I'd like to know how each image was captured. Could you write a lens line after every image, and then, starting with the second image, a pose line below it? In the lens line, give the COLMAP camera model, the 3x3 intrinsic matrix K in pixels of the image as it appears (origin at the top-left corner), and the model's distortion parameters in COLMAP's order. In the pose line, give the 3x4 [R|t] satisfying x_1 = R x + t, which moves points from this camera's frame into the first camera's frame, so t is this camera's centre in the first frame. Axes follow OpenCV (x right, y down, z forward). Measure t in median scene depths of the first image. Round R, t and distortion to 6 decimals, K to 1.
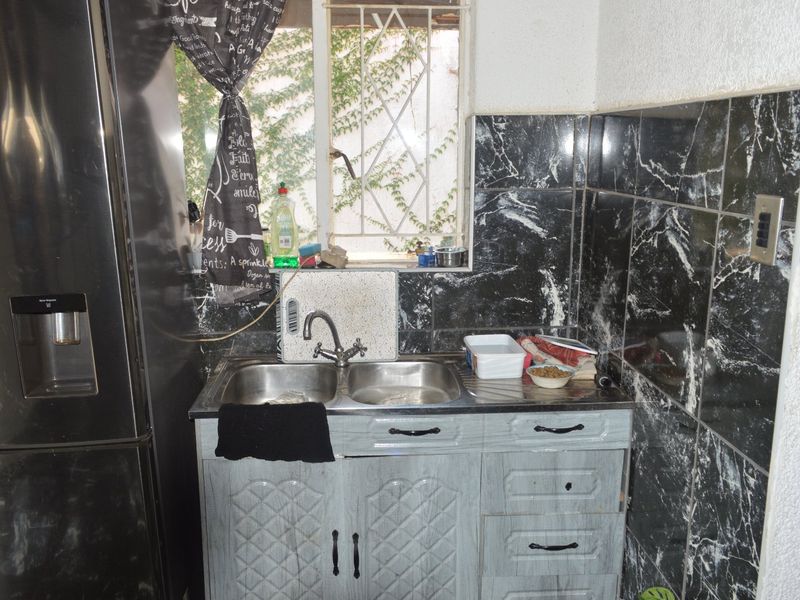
lens RADIAL K [[714.6, 0, 399.9], [0, 714.6, 297.1], [0, 0, 1]] dist [-0.018447, 0.016678]
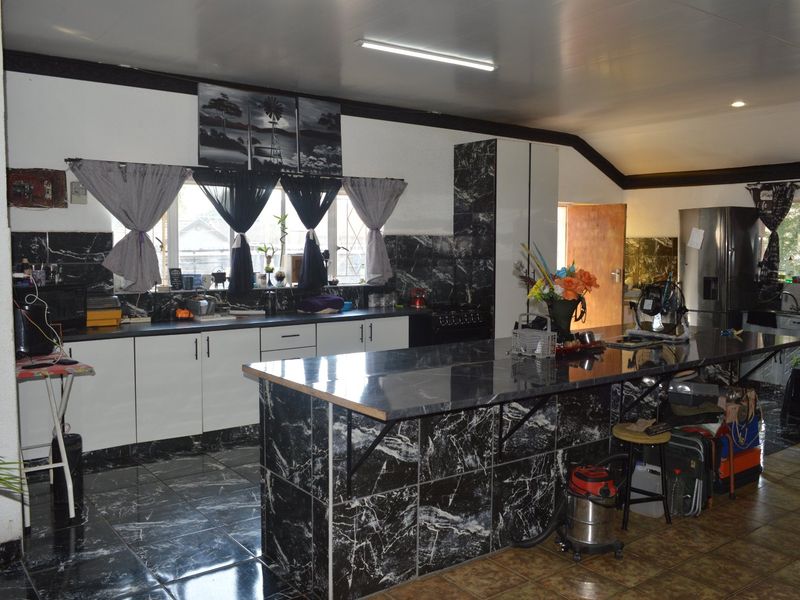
lens RADIAL K [[714.6, 0, 398.0], [0, 714.6, 299.4], [0, 0, 1]] dist [-0.018447, 0.016678]
pose [[0.544037, 0.073915, -0.835799, 1.653665], [-0.166580, 0.985799, -0.021250, 0.415752], [0.822360, 0.150788, 0.548623, -2.319763]]
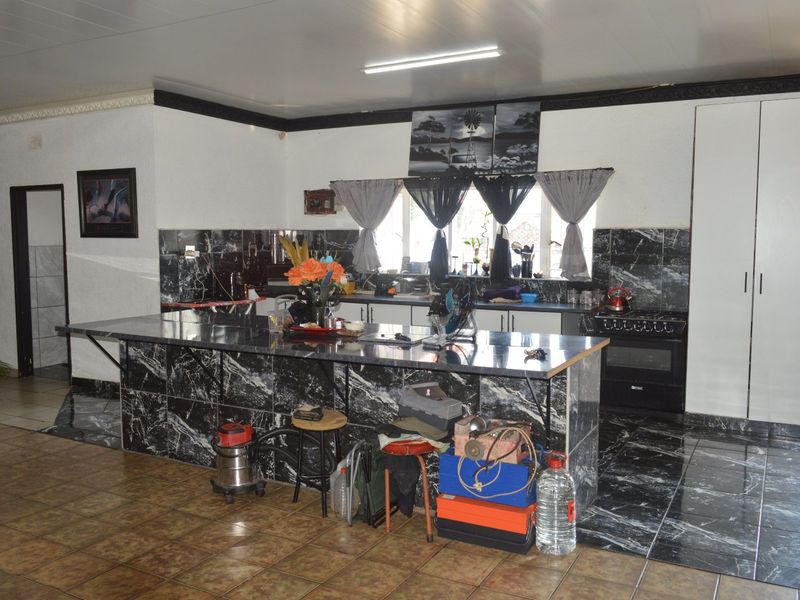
lens RADIAL K [[714.6, 0, 400.2], [0, 714.6, 299.7], [0, 0, 1]] dist [-0.018447, 0.016678]
pose [[-0.536770, 0.076212, -0.840280, 1.915668], [-0.161116, 0.968327, 0.190746, -0.062493], [0.828203, 0.237769, -0.507490, 0.177429]]
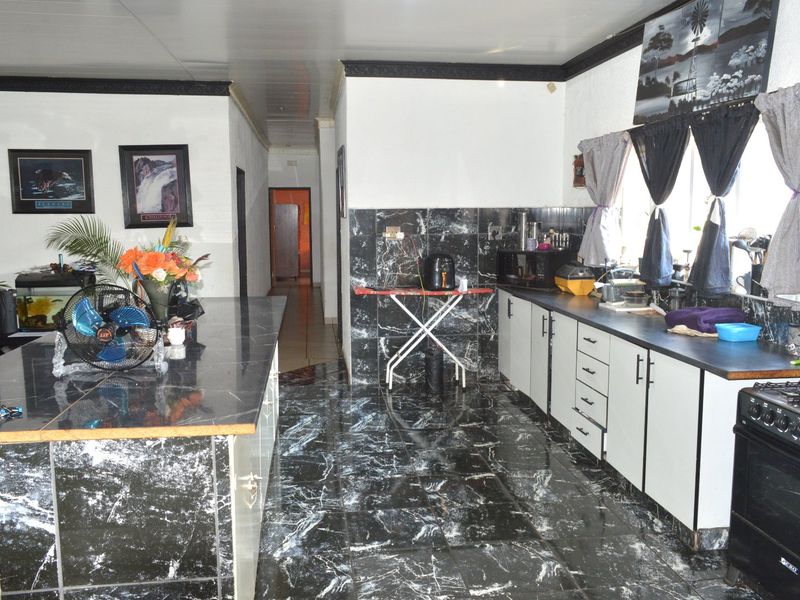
lens RADIAL K [[714.6, 0, 399.4], [0, 714.6, 300.9], [0, 0, 1]] dist [-0.018447, 0.016678]
pose [[-0.997865, 0.012130, -0.064175, -0.041662], [-0.008447, 0.950378, 0.310984, -0.150060], [0.064762, 0.310862, -0.948246, 0.567166]]
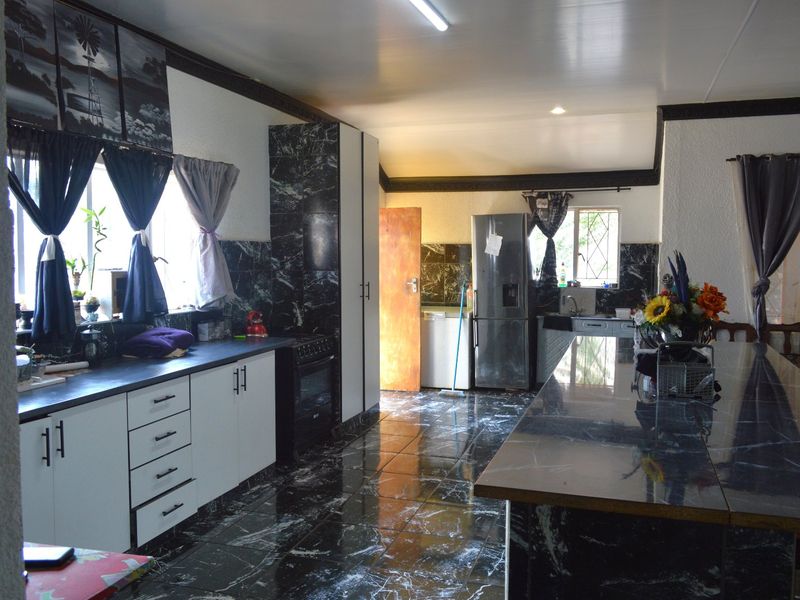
lens RADIAL K [[714.6, 0, 399.4], [0, 714.6, 300.0], [0, 0, 1]] dist [-0.018447, 0.016678]
pose [[0.928501, 0.031653, -0.369979, 0.397317], [-0.076151, 0.991415, -0.106290, 0.463350], [0.363438, 0.126865, 0.922940, -2.535288]]
